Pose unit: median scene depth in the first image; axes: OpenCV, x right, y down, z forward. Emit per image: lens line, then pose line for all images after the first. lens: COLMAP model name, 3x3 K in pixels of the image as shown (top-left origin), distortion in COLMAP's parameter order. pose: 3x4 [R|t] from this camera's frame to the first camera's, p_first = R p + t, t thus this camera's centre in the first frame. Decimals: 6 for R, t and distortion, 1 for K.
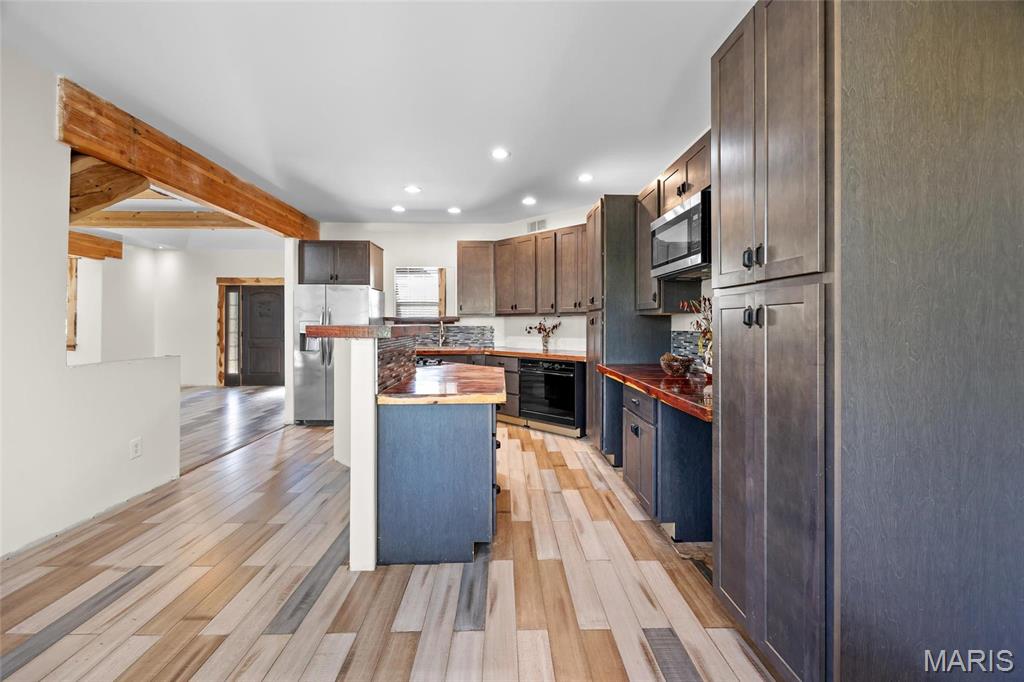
lens RADIAL K [[395.6, 0, 511.5], [0, 395.6, 322.3], [0, 0, 1]] dist [-0.001954, 0.000231]
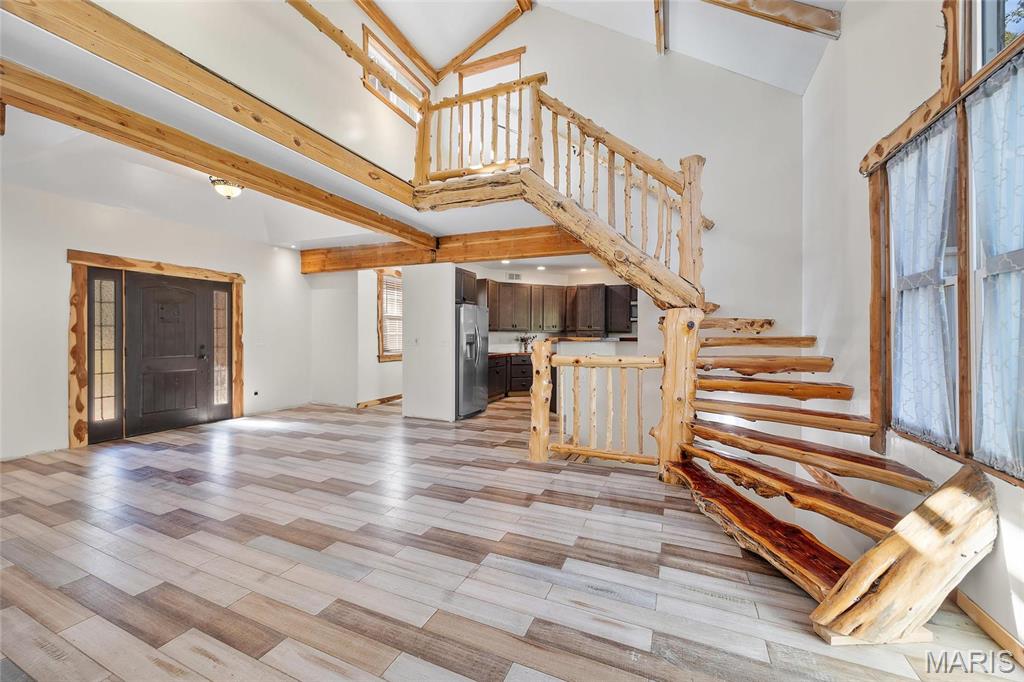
lens RADIAL K [[395.6, 0, 507.8], [0, 395.6, 336.6], [0, 0, 1]] dist [-0.001954, 0.000231]
pose [[0.424432, 0.000738, 0.905460, -1.526936], [-0.007091, 0.999972, 0.002509, 0.000981], [-0.905432, -0.007486, 0.424425, 0.345044]]
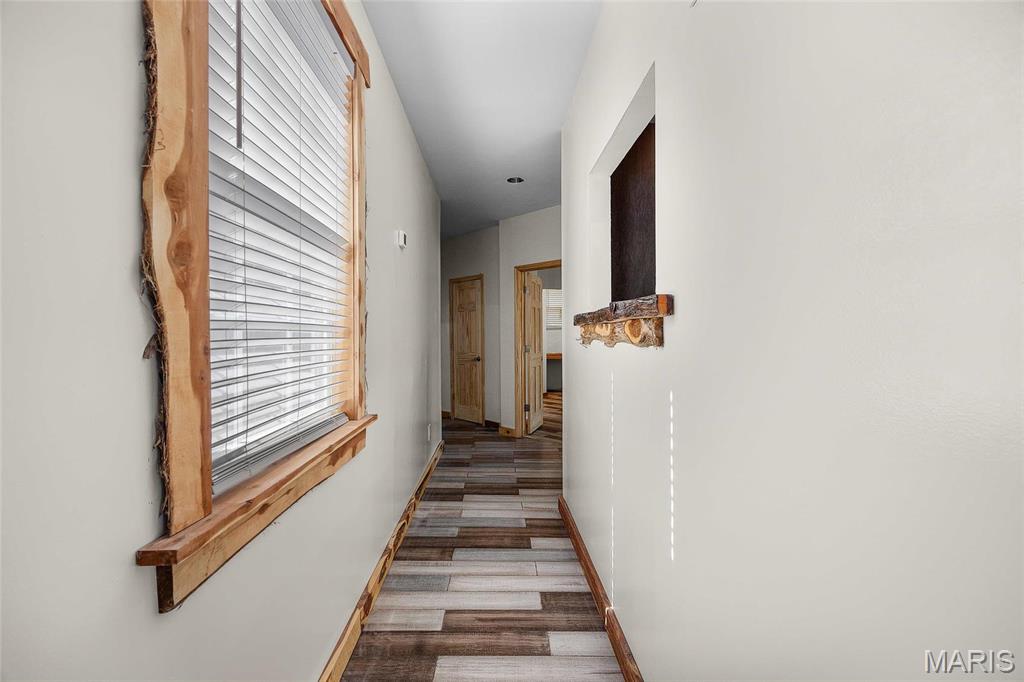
lens RADIAL K [[395.6, 0, 512.9], [0, 395.6, 341.4], [0, 0, 1]] dist [-0.001954, 0.000231]
pose [[0.031664, 0.002238, 0.999496, -0.573443], [-0.002580, 0.999994, -0.002157, 0.007352], [-0.999495, -0.002510, 0.031669, 1.237487]]
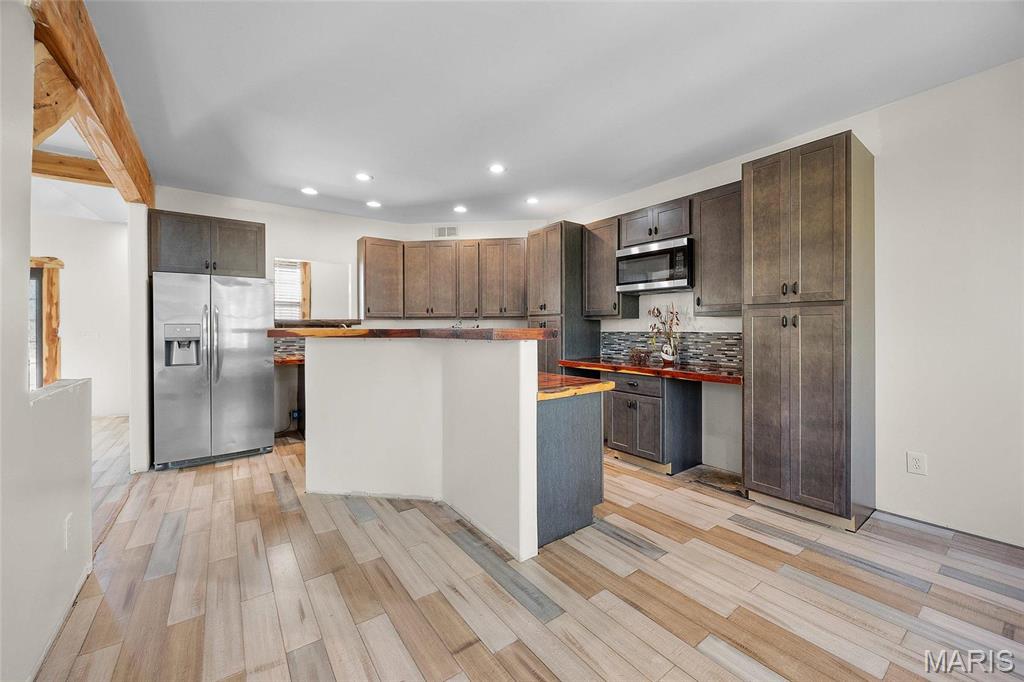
lens RADIAL K [[395.6, 0, 508.4], [0, 395.6, 327.9], [0, 0, 1]] dist [-0.001954, 0.000231]
pose [[0.825861, -0.003666, 0.563861, -0.407341], [0.001222, 0.999988, 0.004712, 0.001453], [-0.563872, -0.003202, 0.825856, 0.061903]]
